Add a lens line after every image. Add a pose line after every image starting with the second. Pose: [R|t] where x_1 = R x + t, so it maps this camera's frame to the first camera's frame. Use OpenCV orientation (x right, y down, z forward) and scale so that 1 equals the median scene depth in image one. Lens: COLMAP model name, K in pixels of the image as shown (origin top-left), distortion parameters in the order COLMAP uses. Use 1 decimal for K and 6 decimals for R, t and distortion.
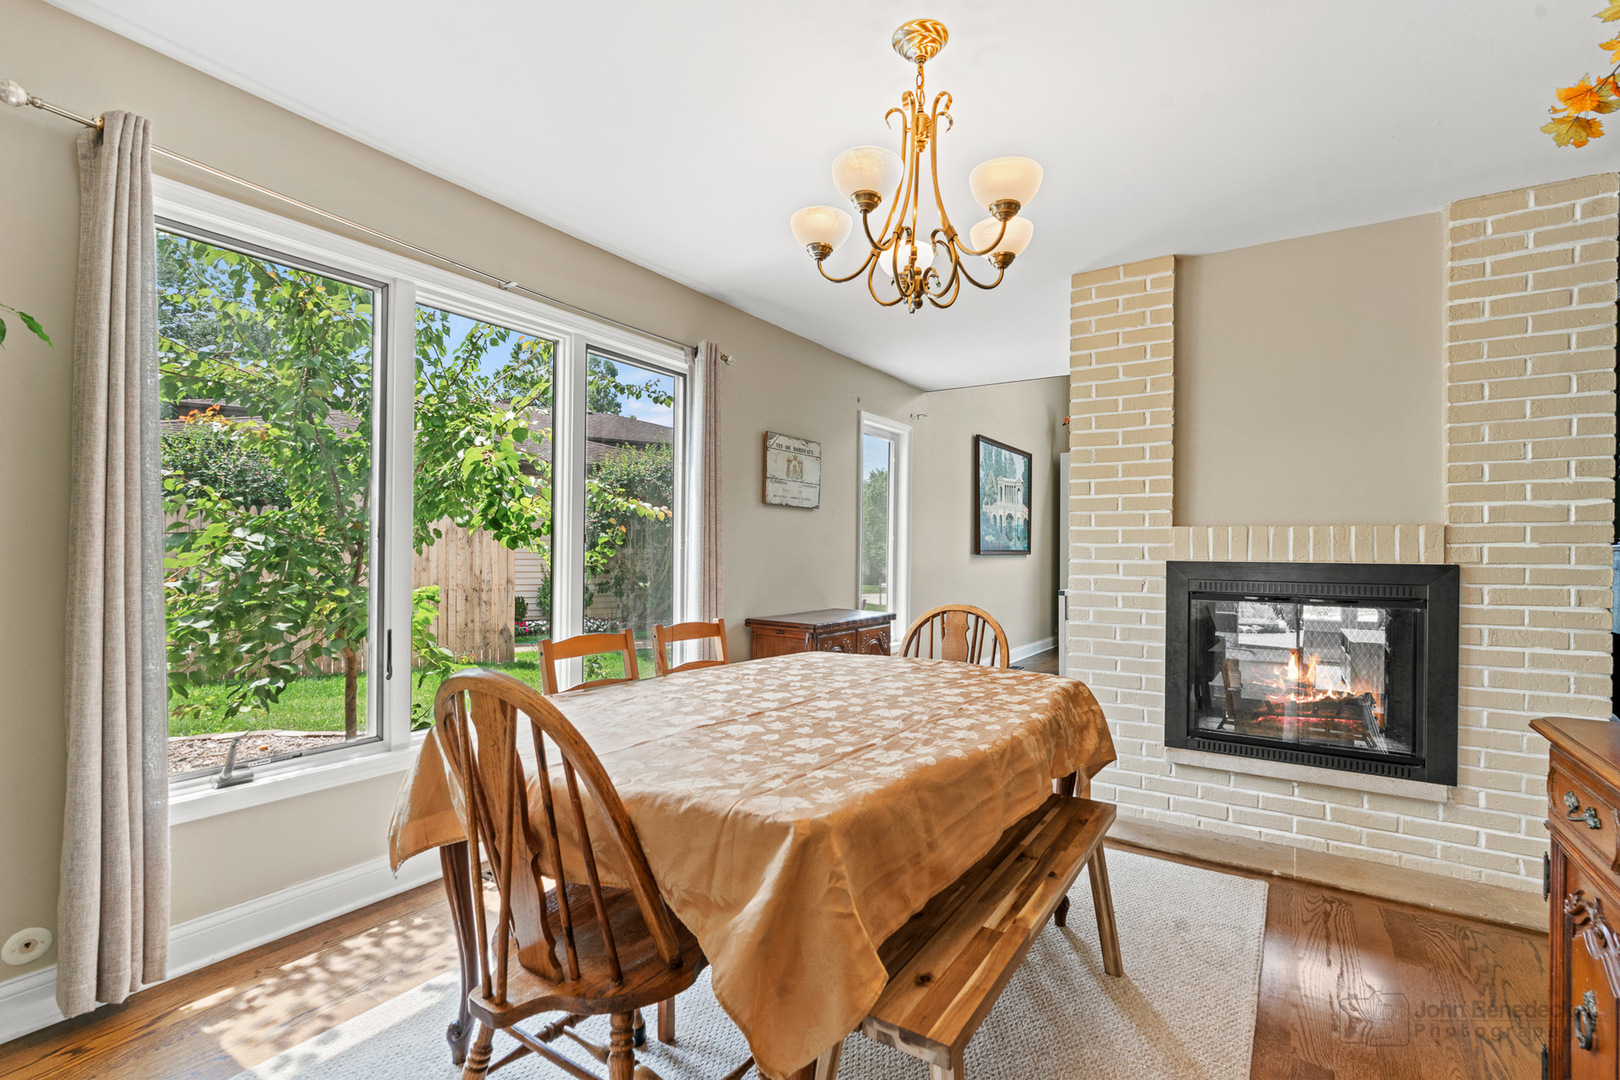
lens RADIAL K [[740.5, 0, 810.0], [0, 740.5, 540.0], [0, 0, 1]] dist [0.000279, -0.000027]
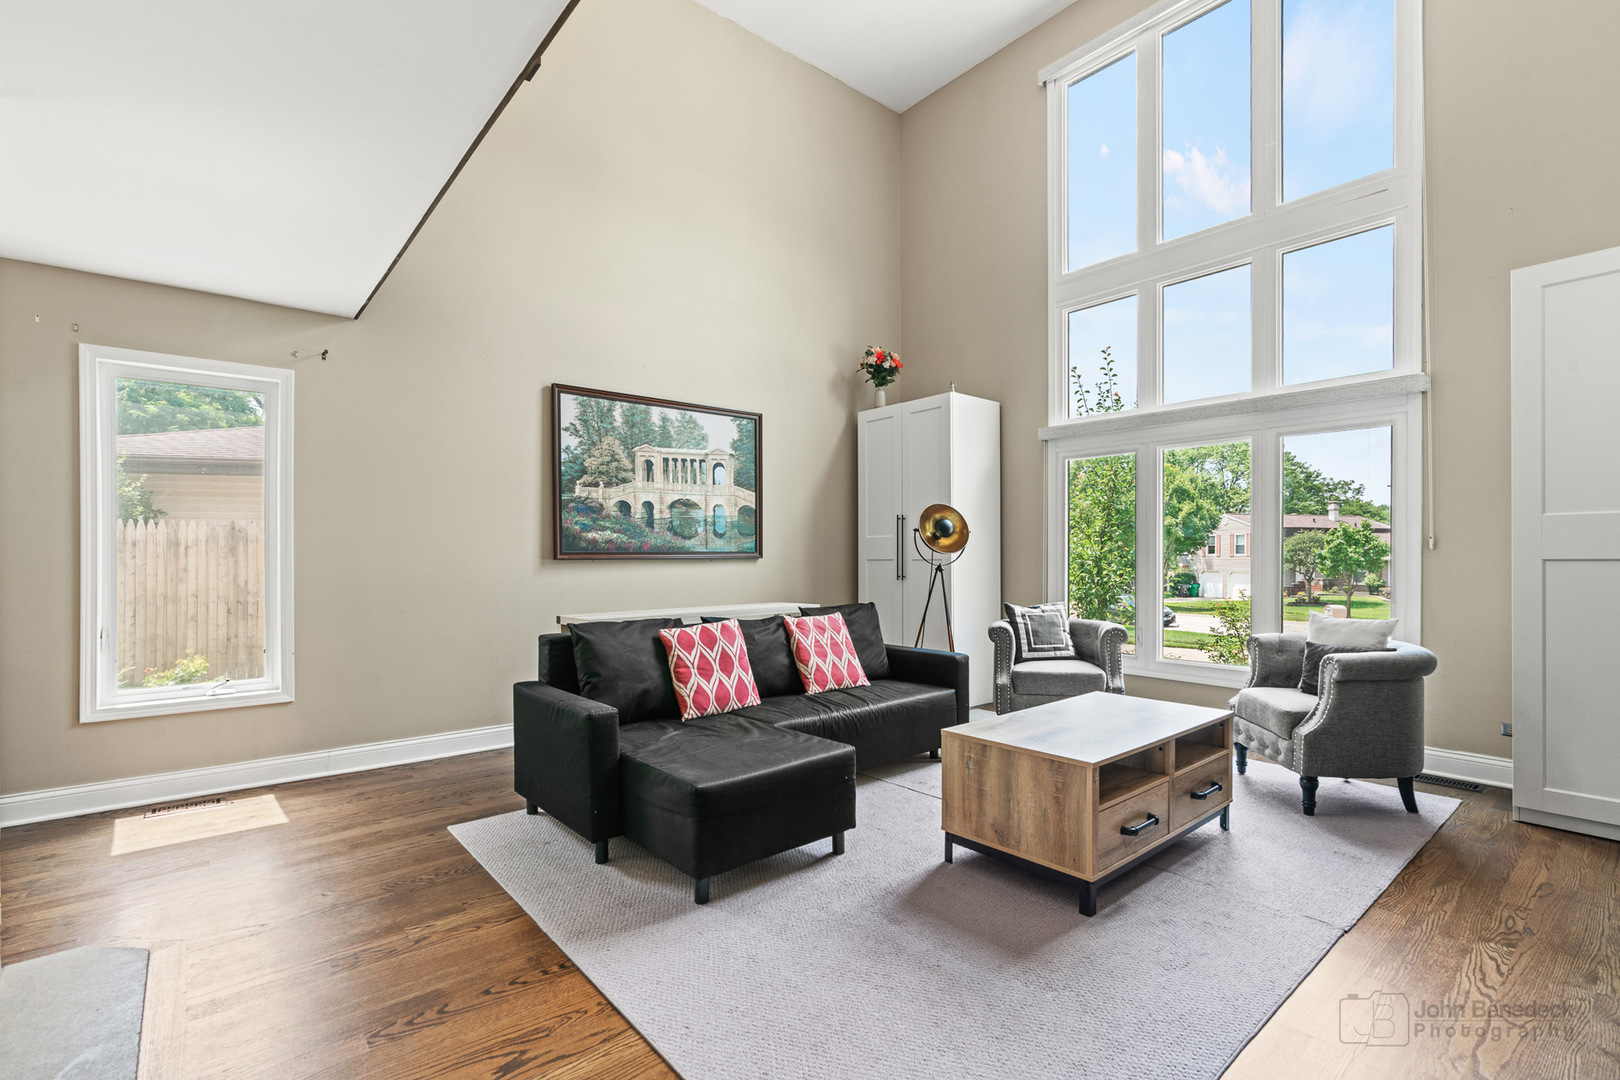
lens RADIAL K [[740.5, 0, 810.0], [0, 740.5, 540.0], [0, 0, 1]] dist [0.000279, -0.000027]
pose [[0.958398, -0.018374, -0.284844, 0.514202], [0.015903, 0.999813, -0.010987, 0.011051], [0.284992, 0.006000, 0.958511, 0.320822]]
